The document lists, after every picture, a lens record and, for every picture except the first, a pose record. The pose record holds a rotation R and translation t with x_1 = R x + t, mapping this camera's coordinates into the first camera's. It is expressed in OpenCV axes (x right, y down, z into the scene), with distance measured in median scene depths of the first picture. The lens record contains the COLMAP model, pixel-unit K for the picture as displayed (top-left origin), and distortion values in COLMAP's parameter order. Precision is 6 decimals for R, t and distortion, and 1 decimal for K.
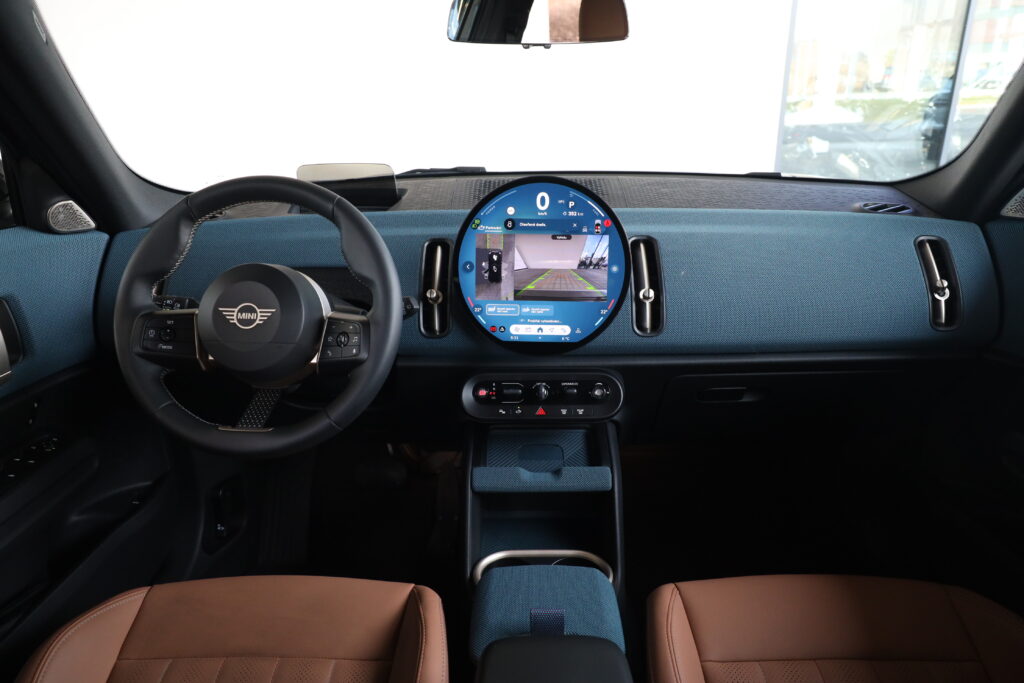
lens RADIAL K [[701.7, 0, 512.0], [0, 701.7, 341.5], [0, 0, 1]] dist [-0.005927, 0.000907]
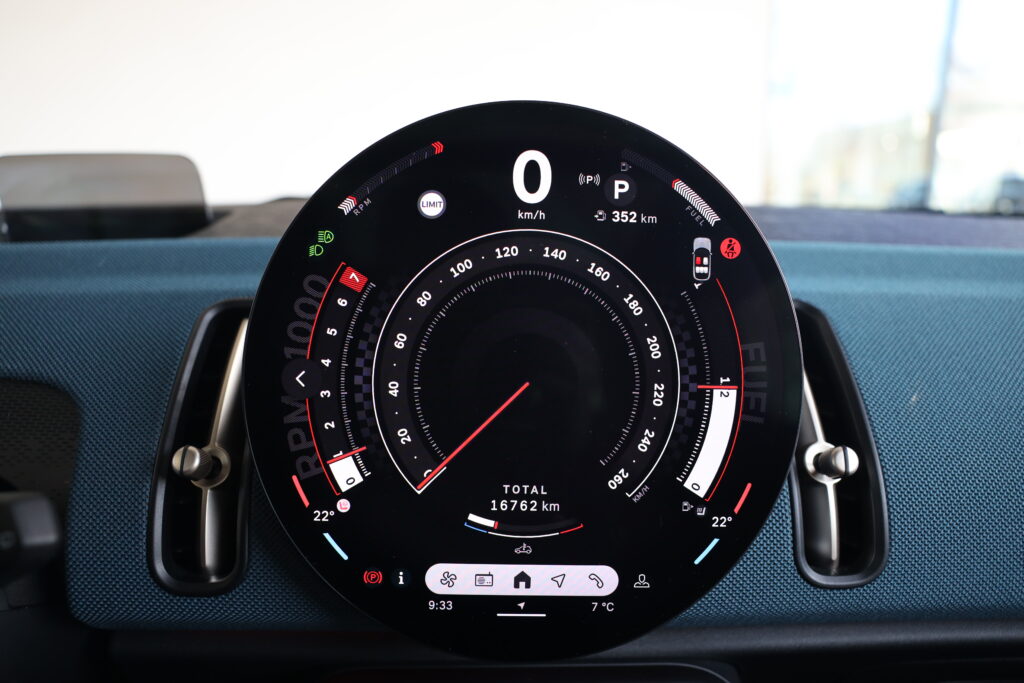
lens RADIAL K [[701.6, 0, 512.0], [0, 701.6, 341.5], [0, 0, 1]] dist [-0.133976, 0.110647]
pose [[0.997284, 0.010149, 0.072947, 0.011909], [0.000930, 0.988645, -0.150270, -0.076655], [-0.073644, 0.149930, 0.985950, 0.687223]]
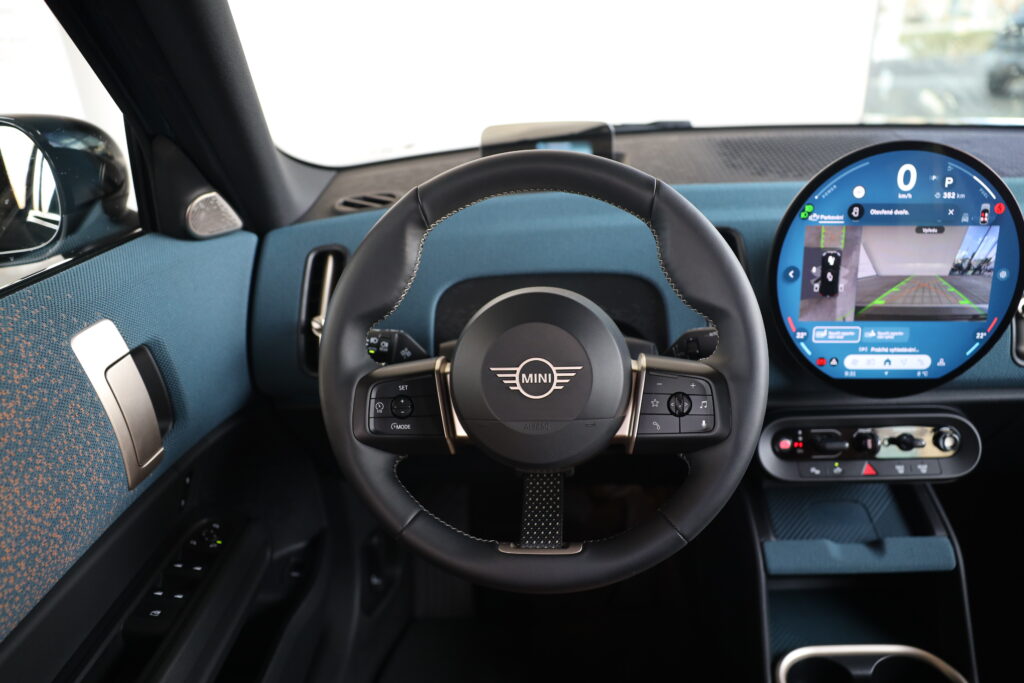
lens RADIAL K [[701.6, 0, 512.0], [0, 701.6, 341.5], [0, 0, 1]] dist [-0.133976, 0.110647]
pose [[0.999546, -0.021211, -0.021399, -0.324457], [0.022791, 0.996806, 0.076540, -0.098851], [0.019707, -0.076993, 0.996837, 0.319570]]
